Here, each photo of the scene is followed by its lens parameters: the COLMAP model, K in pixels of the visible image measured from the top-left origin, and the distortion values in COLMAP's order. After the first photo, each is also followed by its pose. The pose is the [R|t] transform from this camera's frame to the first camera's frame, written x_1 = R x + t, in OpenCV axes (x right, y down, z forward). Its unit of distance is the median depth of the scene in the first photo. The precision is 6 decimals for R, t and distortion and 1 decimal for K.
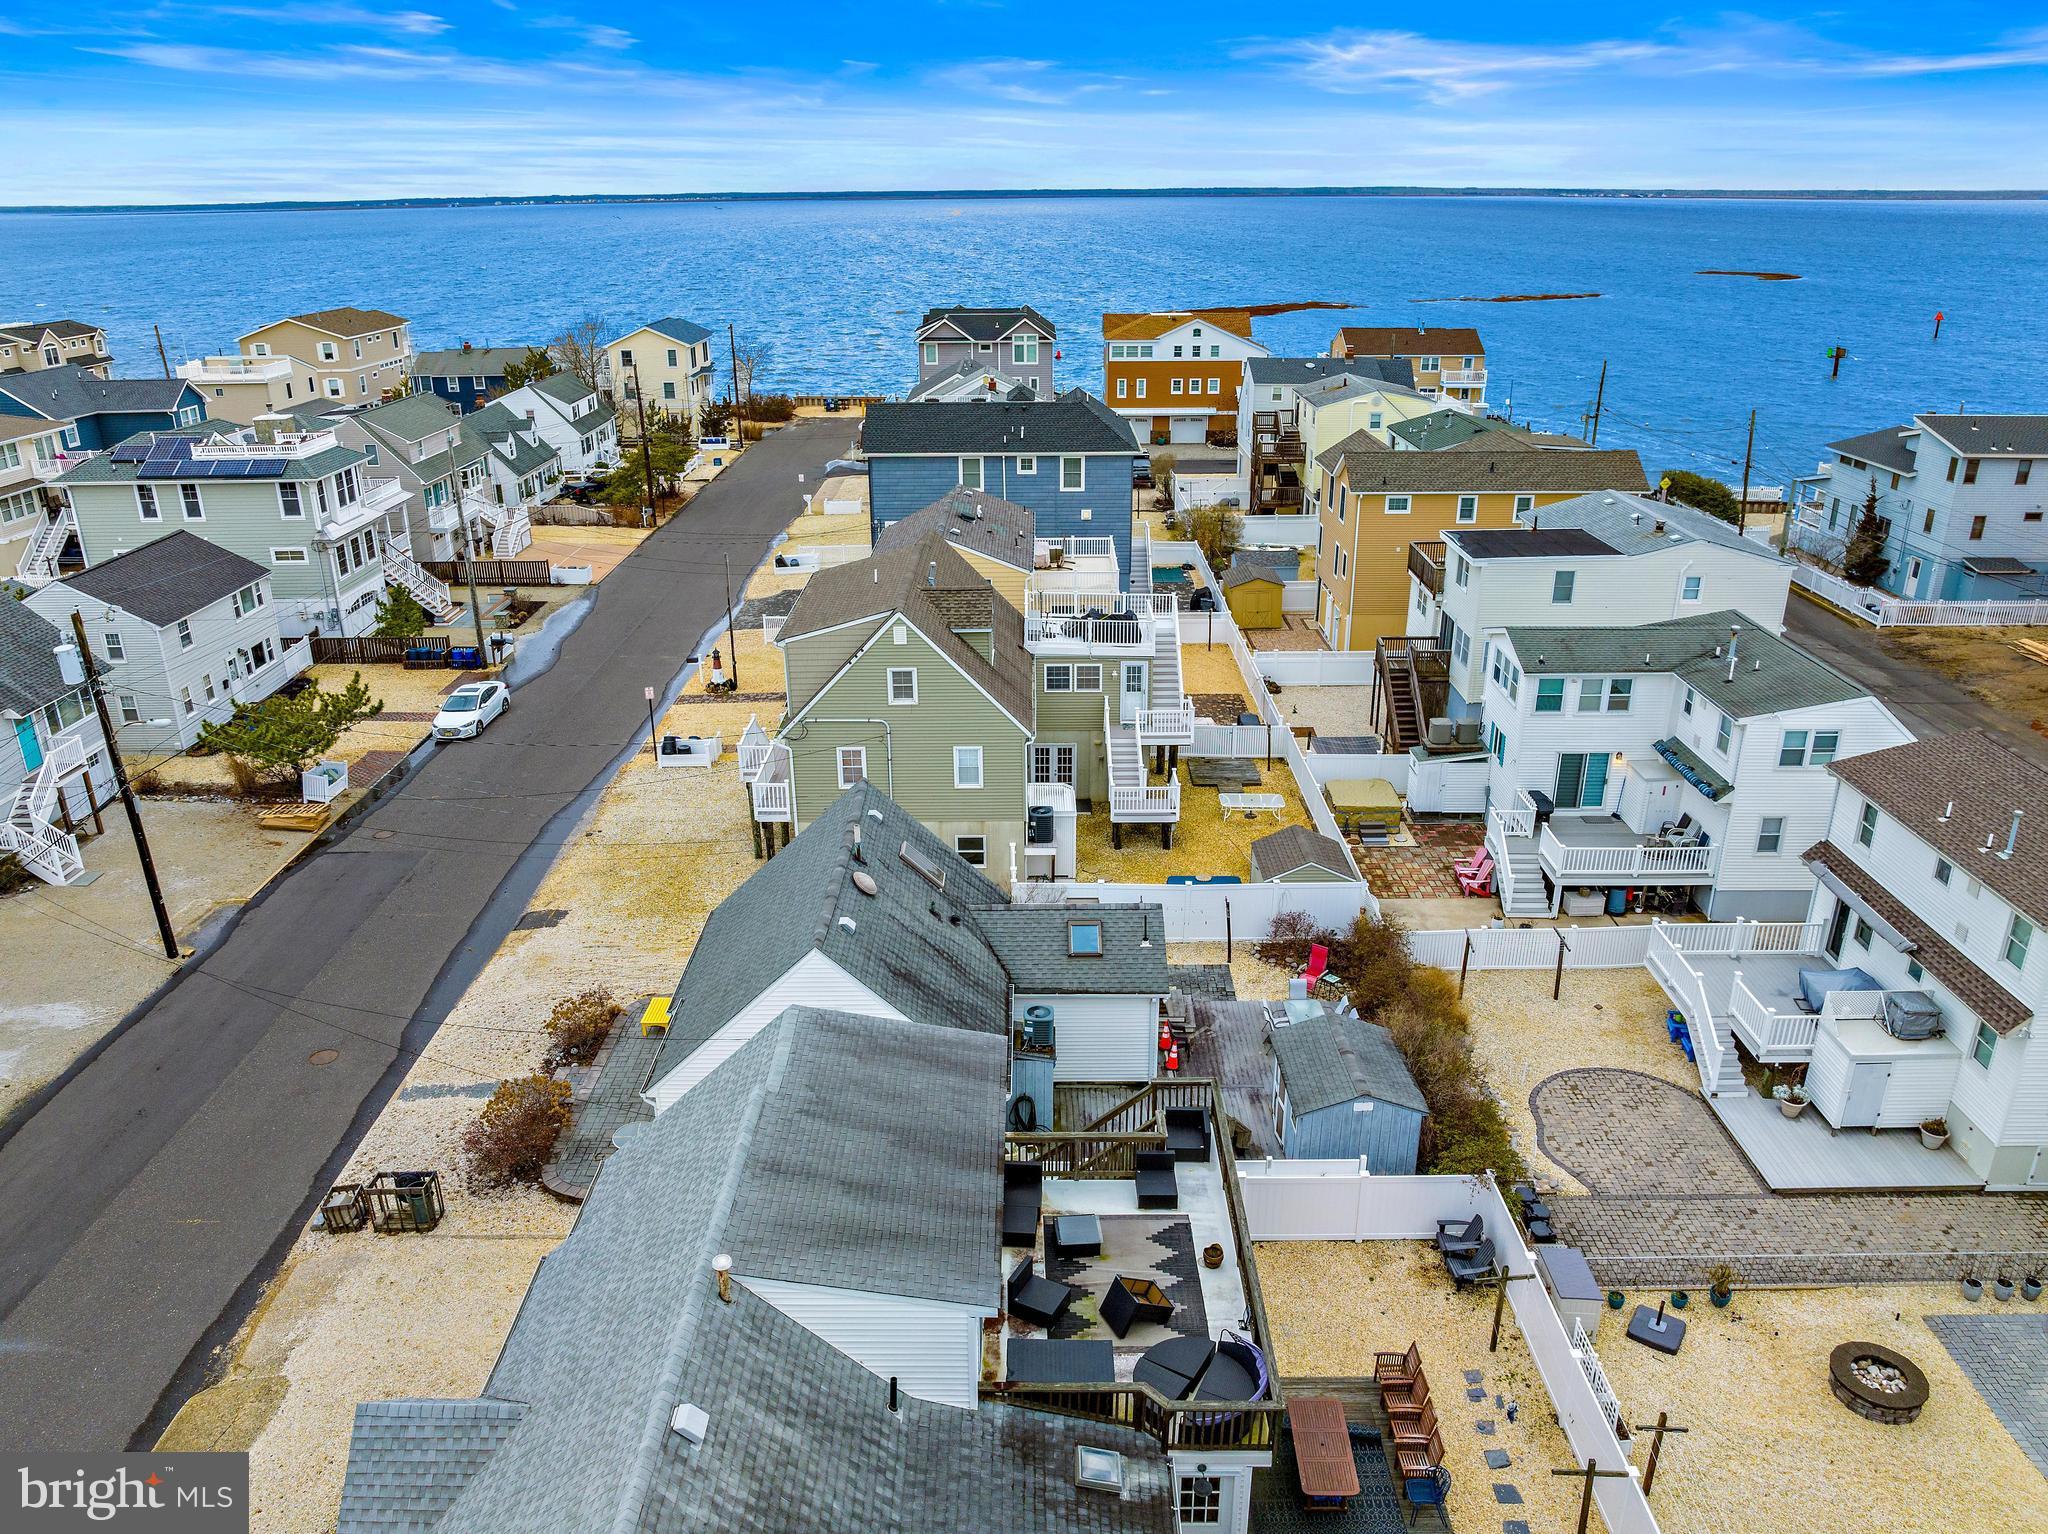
lens RADIAL K [[1457.3, 0, 1022.6], [0, 1457.3, 752.6], [0, 0, 1]] dist [-0.039623, 0.001906]
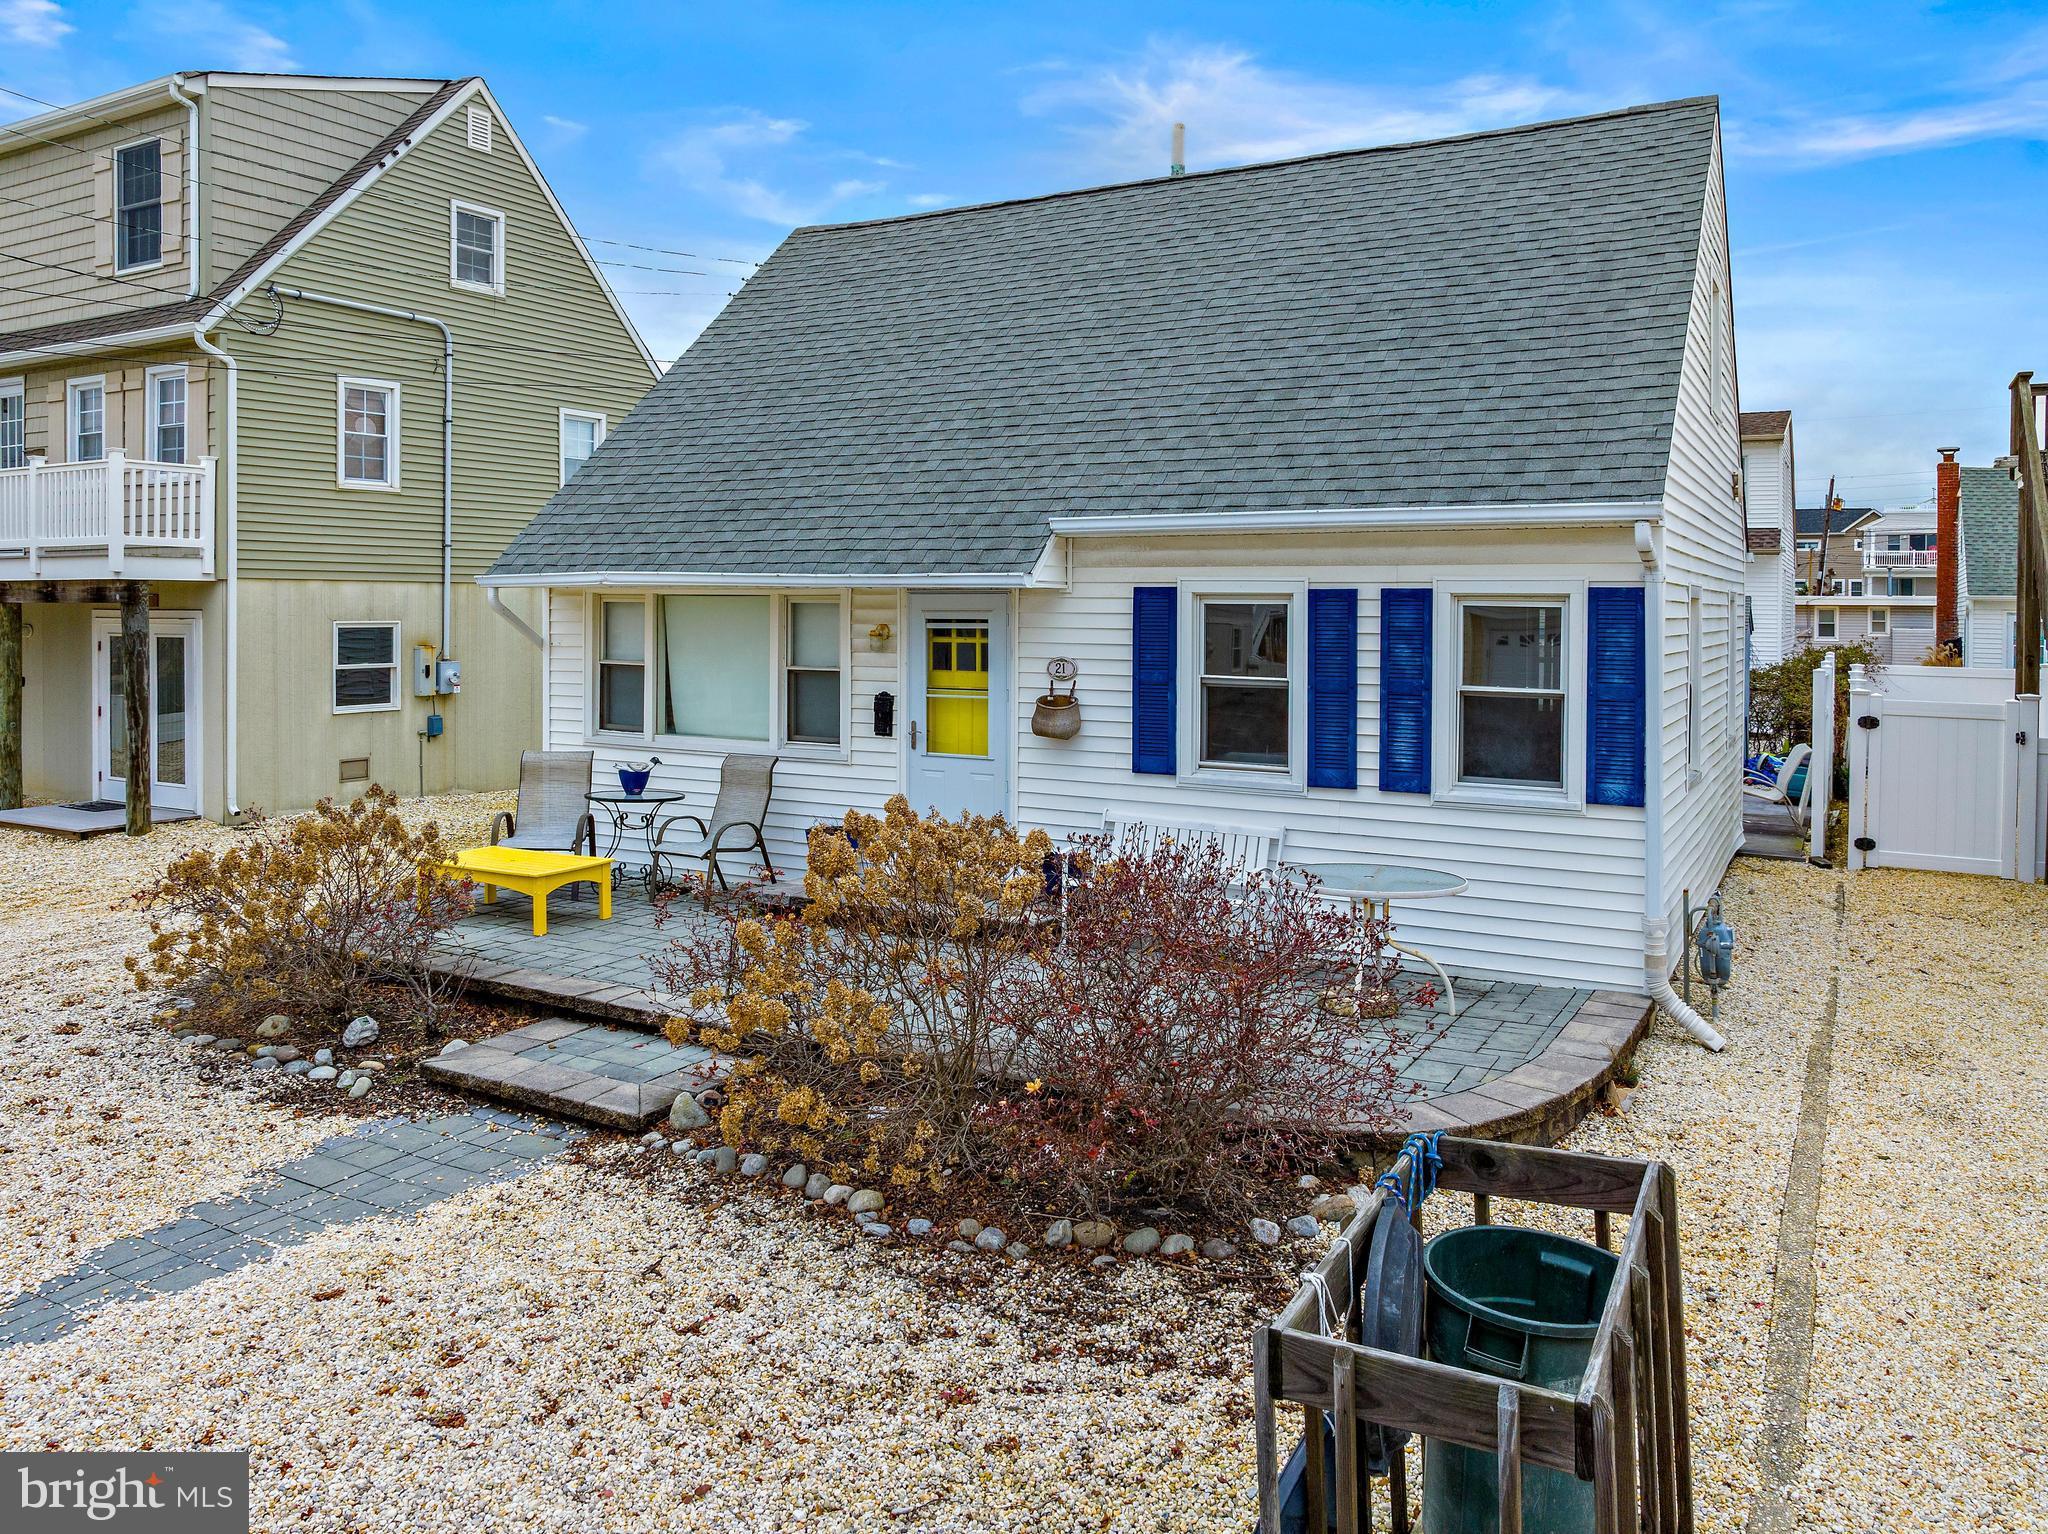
lens RADIAL K [[1491.6, 0, 1025.8], [0, 1491.6, 631.5], [0, 0, 1]] dist [-0.039772, 0.003596]
pose [[0.485099, -0.004351, 0.874449, -0.281859], [0.306007, 0.937606, -0.165091, 0.134515], [-0.819170, 0.347673, 0.456163, 0.495416]]
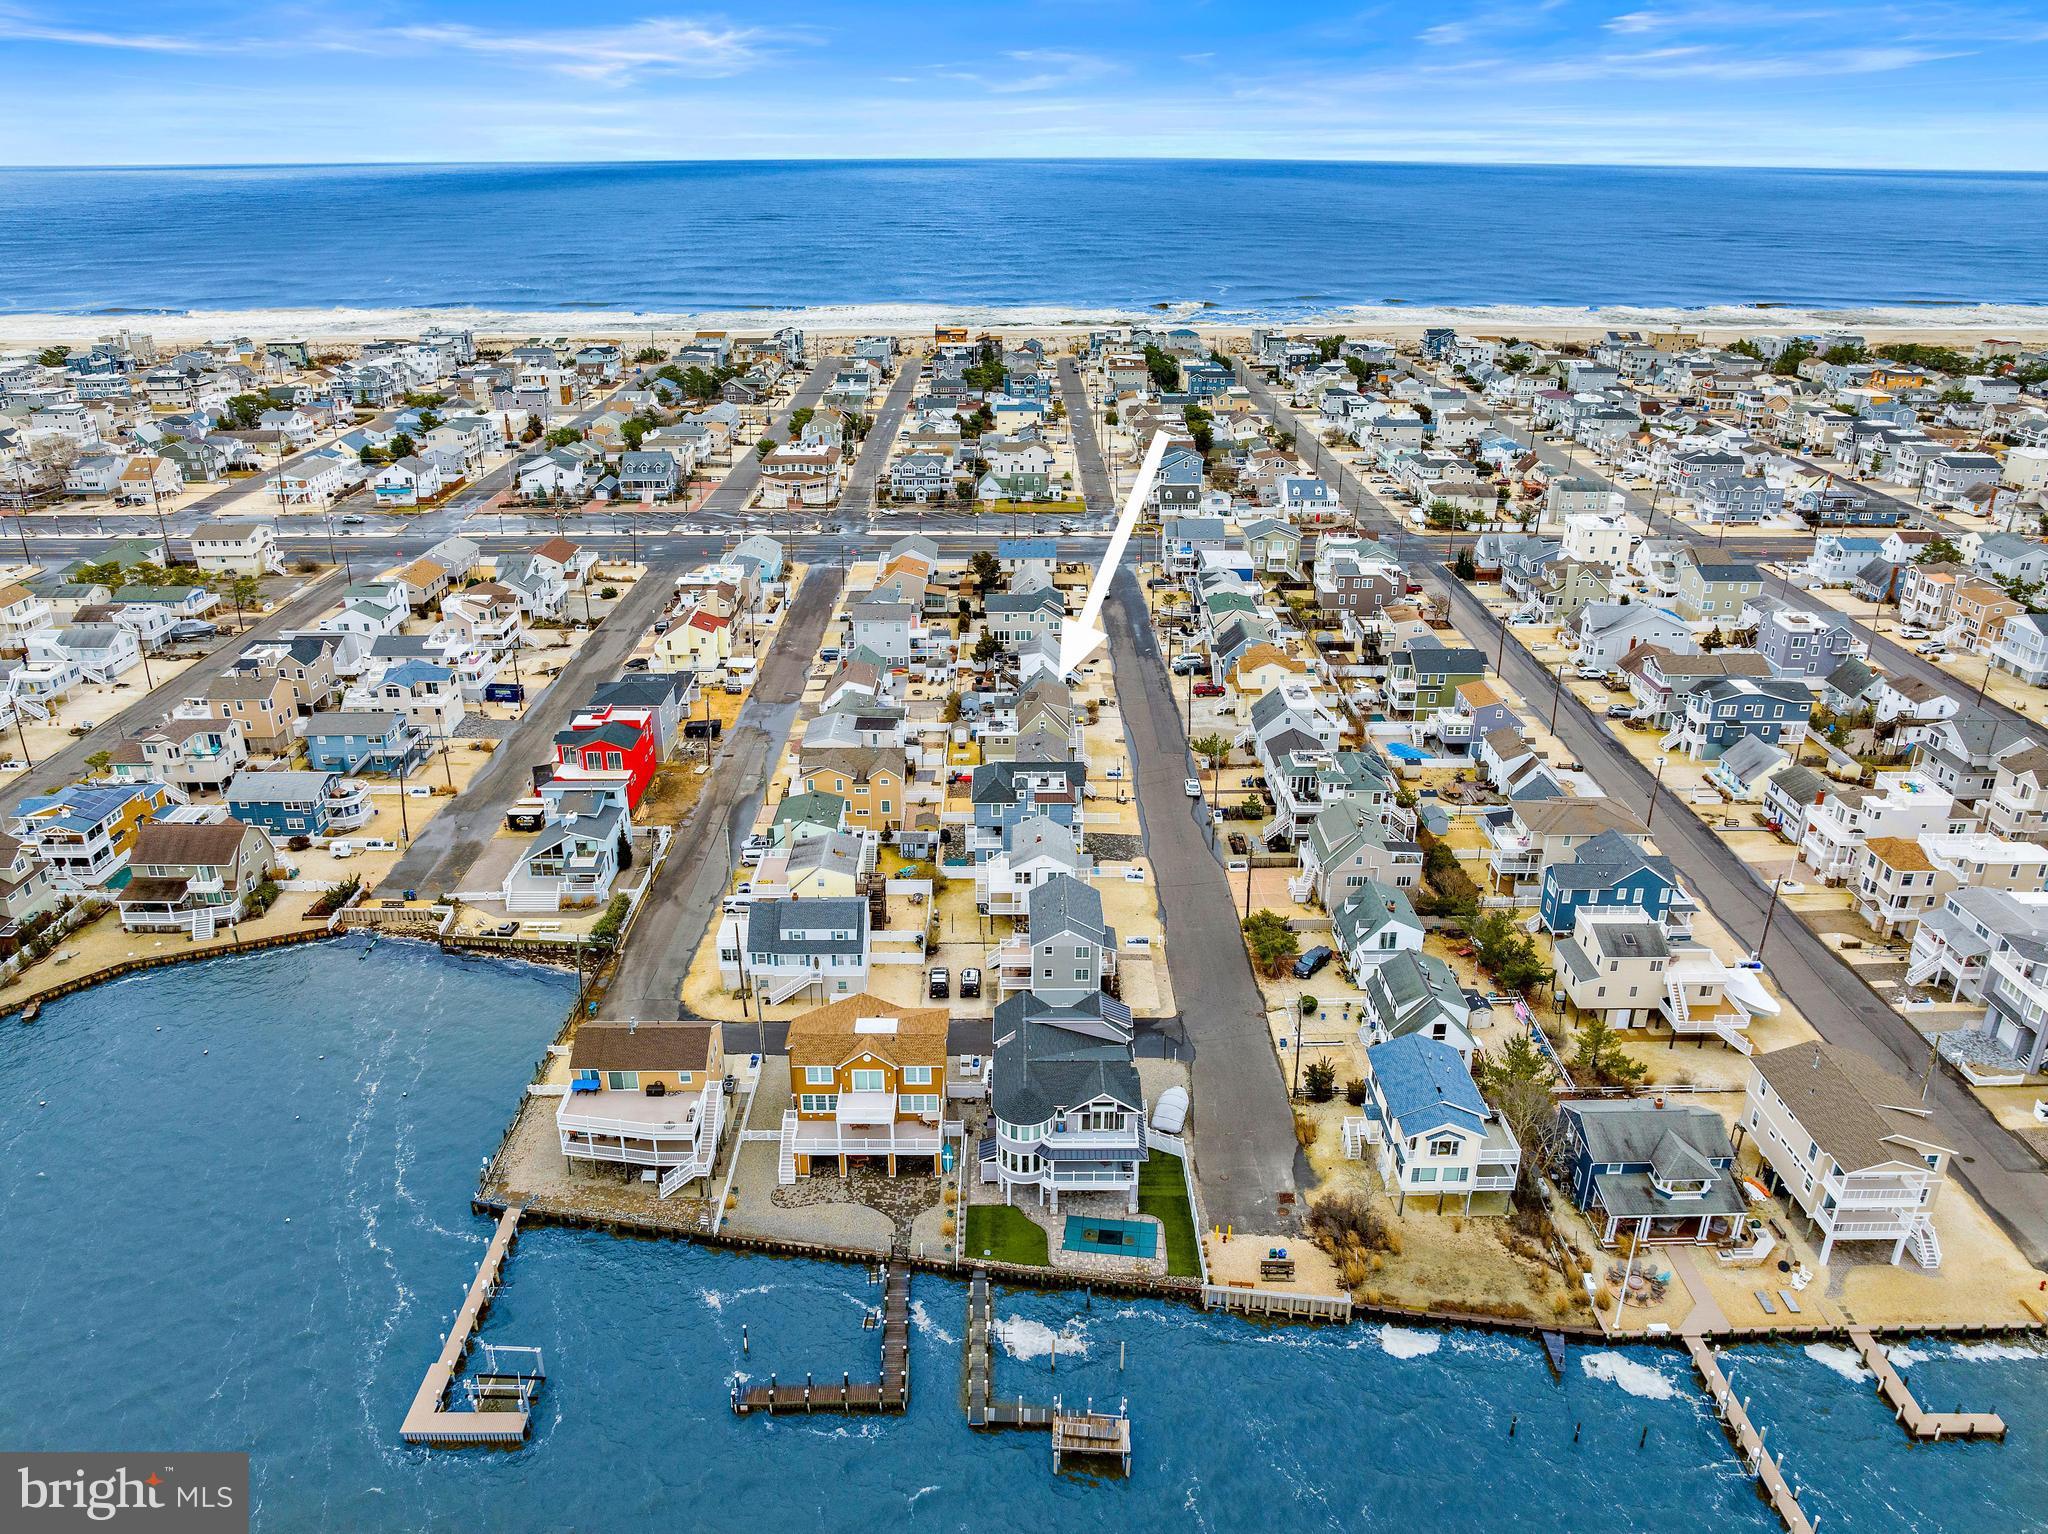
lens RADIAL K [[1444.2, 0, 1024.0], [0, 1444.2, 767.0], [0, 0, 1]] dist [-0.036472, -0.003247]
pose [[-0.999892, 0.010365, -0.010406, 0.022403], [0.000185, 0.717334, 0.696729, -2.315947], [0.014686, 0.696652, -0.717259, 3.305526]]
